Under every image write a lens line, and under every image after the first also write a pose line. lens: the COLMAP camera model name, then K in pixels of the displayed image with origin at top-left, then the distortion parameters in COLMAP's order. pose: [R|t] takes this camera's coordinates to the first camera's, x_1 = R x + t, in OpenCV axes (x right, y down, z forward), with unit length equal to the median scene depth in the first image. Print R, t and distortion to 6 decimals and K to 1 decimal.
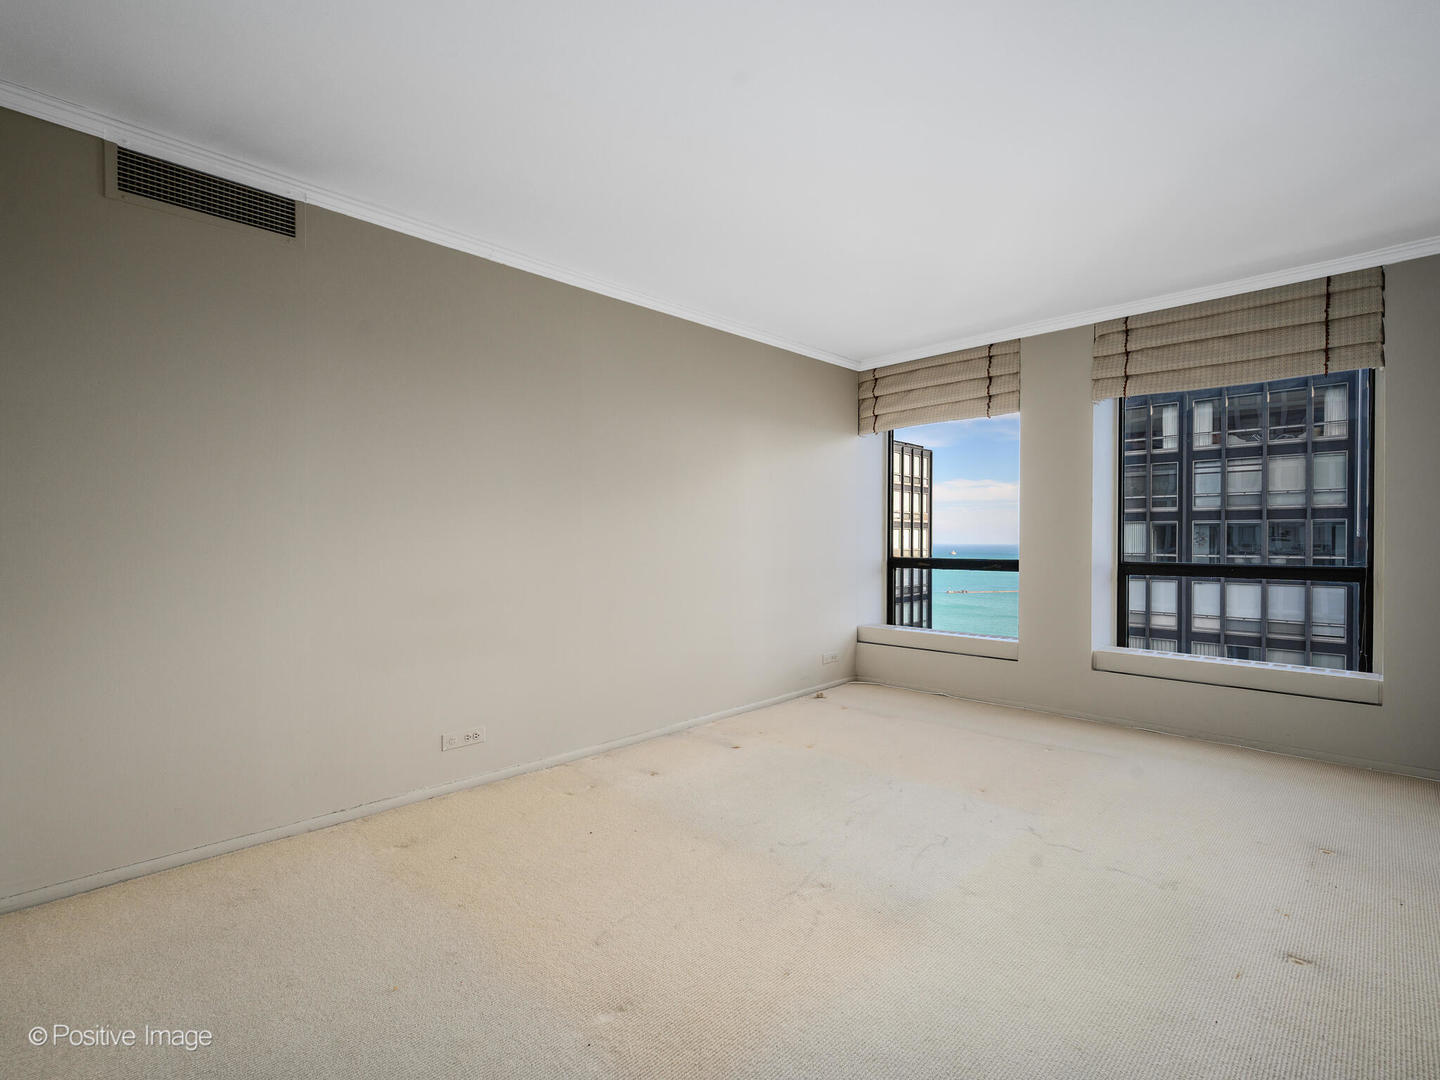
lens RADIAL K [[656.7, 0, 710.0], [0, 656.7, 545.1], [0, 0, 1]] dist [-0.007712, -0.000211]
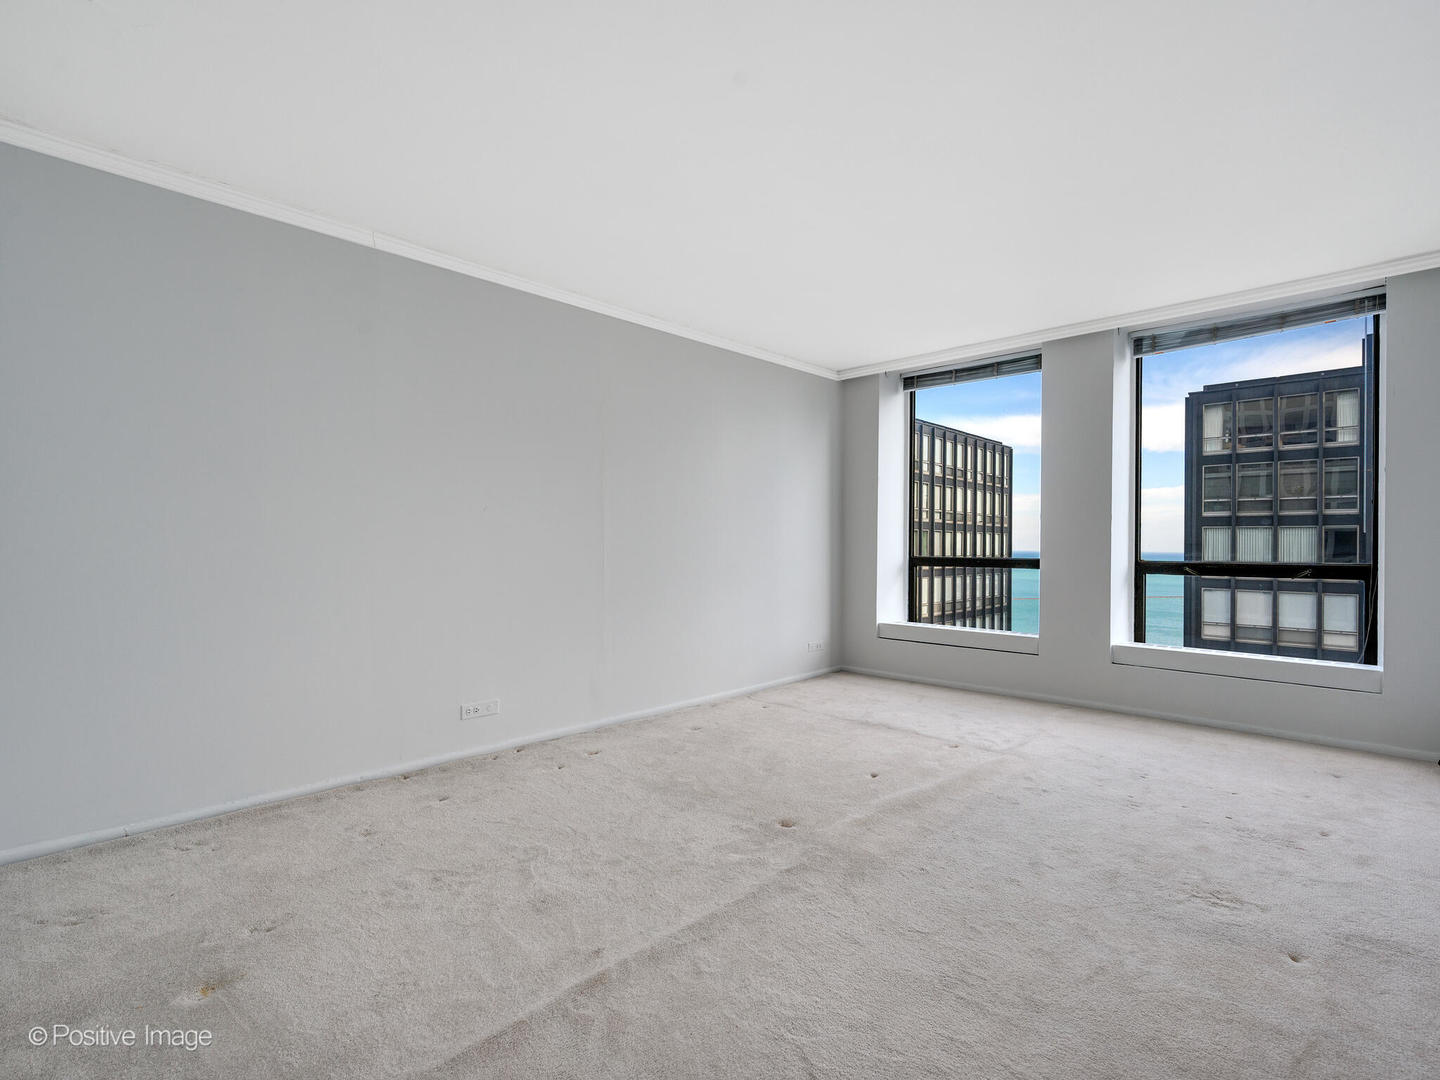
lens RADIAL K [[673.9, 0, 725.7], [0, 673.9, 538.9], [0, 0, 1]] dist [-0.003028, -0.000166]
pose [[0.999816, 0.003039, 0.018931, -0.132705], [-0.002725, 0.999859, -0.016585, -0.001487], [-0.018979, 0.016531, 0.999683, 0.125040]]
